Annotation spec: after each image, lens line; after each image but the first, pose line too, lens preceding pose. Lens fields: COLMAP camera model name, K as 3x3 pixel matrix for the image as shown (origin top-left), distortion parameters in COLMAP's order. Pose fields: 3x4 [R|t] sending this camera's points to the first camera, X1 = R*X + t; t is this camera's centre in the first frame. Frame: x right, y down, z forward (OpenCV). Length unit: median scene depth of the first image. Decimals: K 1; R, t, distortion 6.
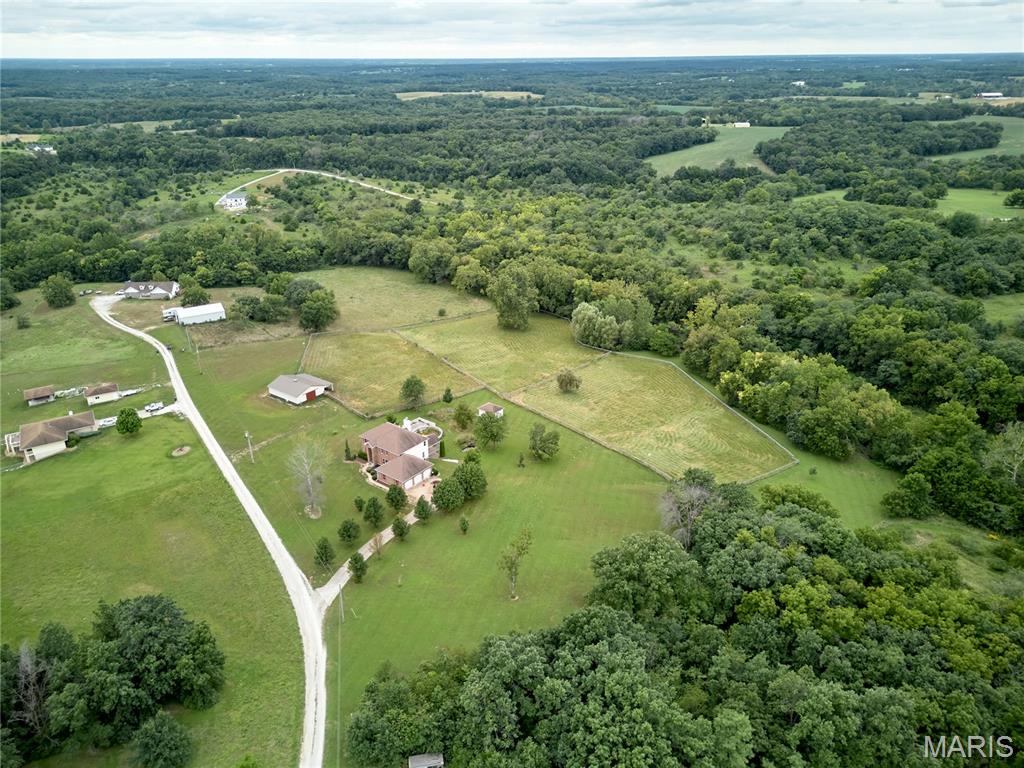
lens RADIAL K [[724.1, 0, 515.1], [0, 724.1, 383.9], [0, 0, 1]] dist [0.067792, -0.063380]
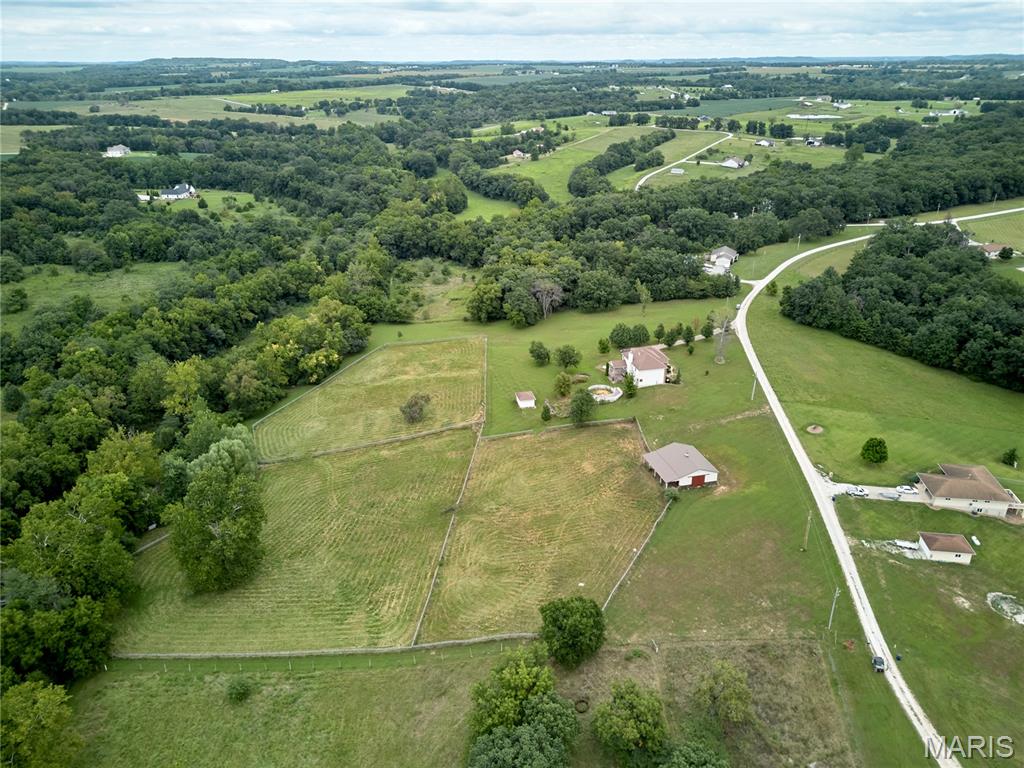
lens RADIAL K [[724.1, 0, 515.1], [0, 724.1, 383.9], [0, 0, 1]] dist [0.067792, -0.063380]
pose [[-0.774307, -0.247571, 0.582373, -0.373963], [0.270281, 0.702747, 0.658100, -0.400668], [-0.572187, 0.666975, -0.477228, 0.889077]]
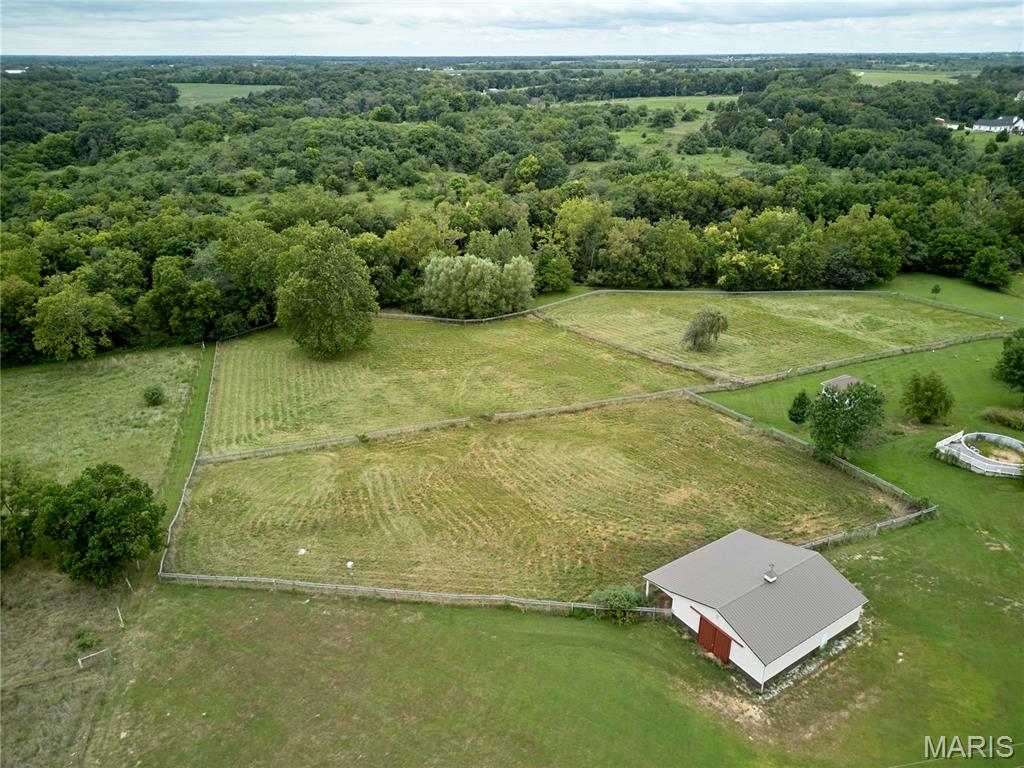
lens RADIAL K [[724.1, 0, 515.1], [0, 724.1, 383.9], [0, 0, 1]] dist [0.067792, -0.063380]
pose [[0.334926, -0.379909, 0.862261, -0.343038], [0.383725, 0.890785, 0.243427, -0.113503], [-0.860569, 0.249341, 0.444128, 0.576047]]
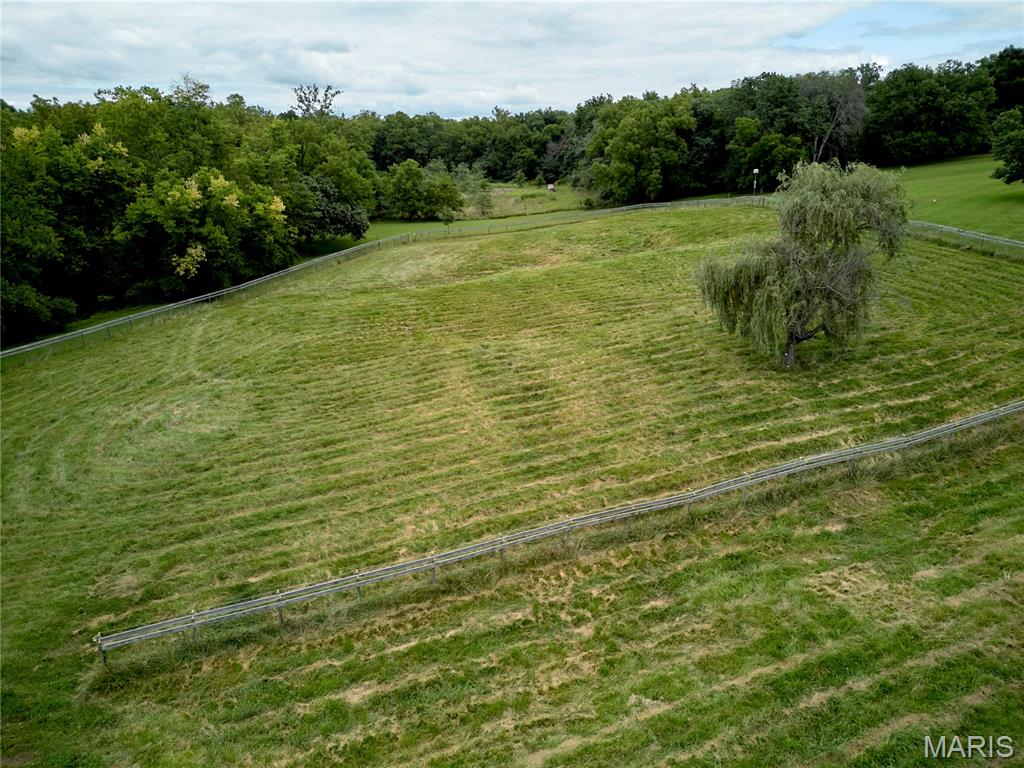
lens RADIAL K [[724.1, 0, 515.1], [0, 724.1, 383.9], [0, 0, 1]] dist [0.067792, -0.063380]
pose [[-0.841573, -0.158172, 0.516466, 0.027185], [0.230808, 0.759167, 0.608600, -0.061400], [-0.488347, 0.631386, -0.602386, 0.747061]]
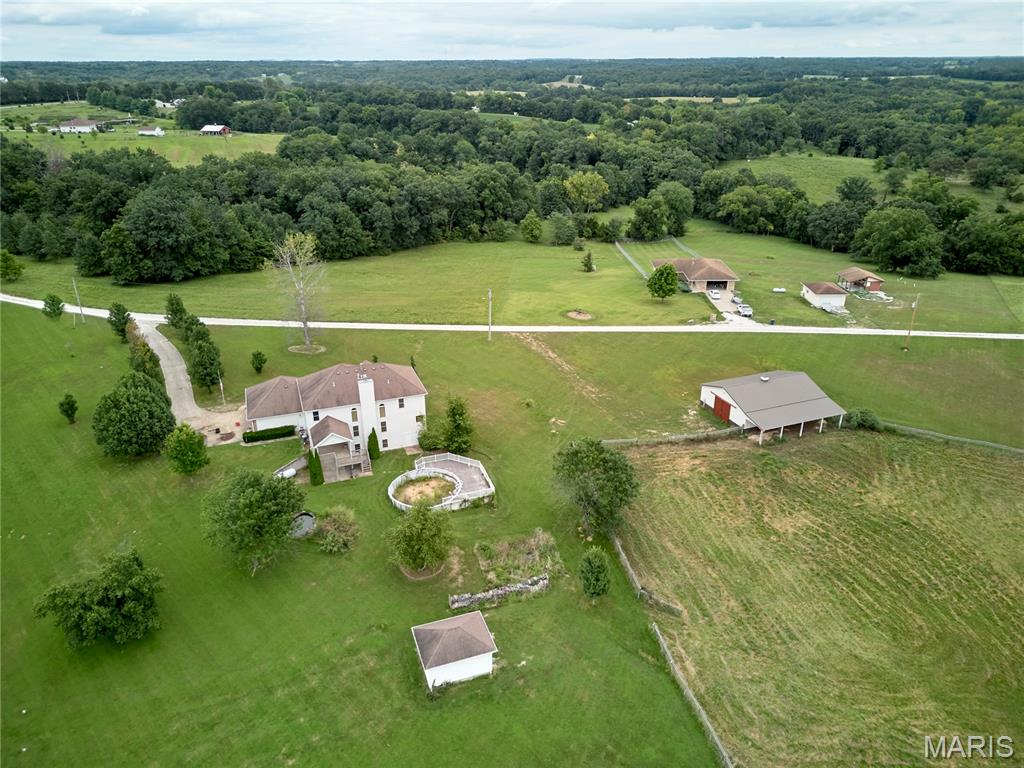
lens RADIAL K [[724.1, 0, 515.1], [0, 724.1, 383.9], [0, 0, 1]] dist [0.067792, -0.063380]
pose [[-0.533164, 0.351106, -0.769715, 0.086143], [-0.338889, 0.744998, 0.574572, -0.132286], [0.775171, 0.567189, -0.278220, 0.618861]]
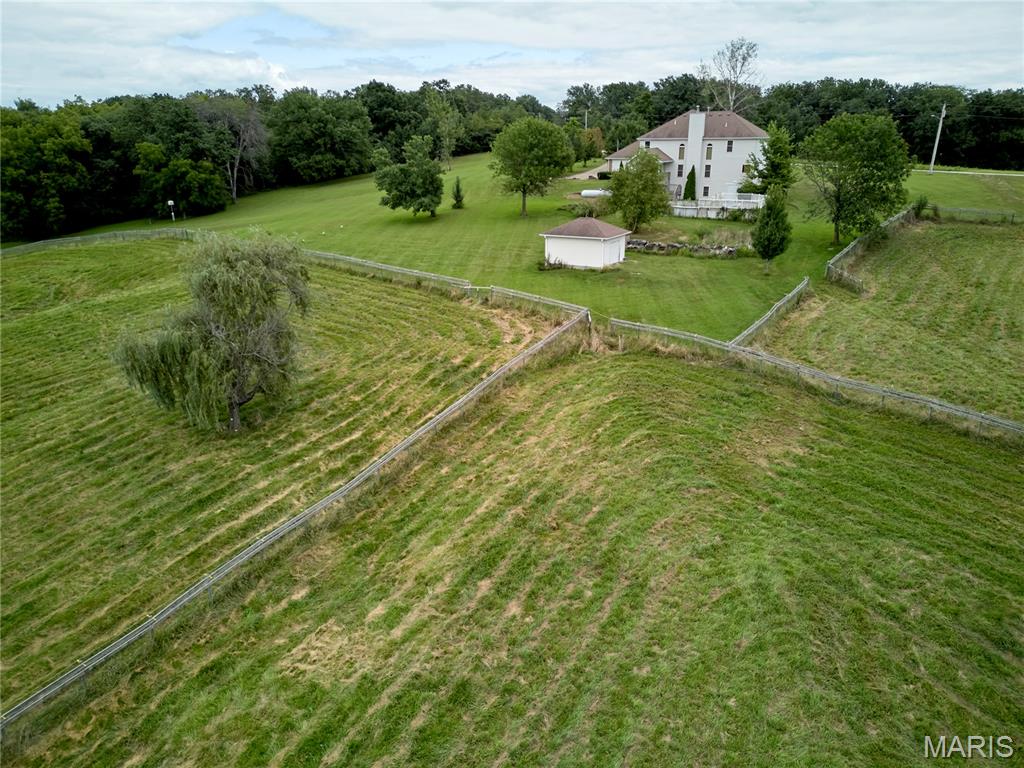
lens RADIAL K [[724.1, 0, 515.1], [0, 724.1, 383.9], [0, 0, 1]] dist [0.067792, -0.063380]
pose [[-0.989459, 0.056200, -0.133465, 0.021965], [-0.049174, 0.736474, 0.674676, -0.070258], [0.136210, 0.674128, -0.725947, 0.741833]]
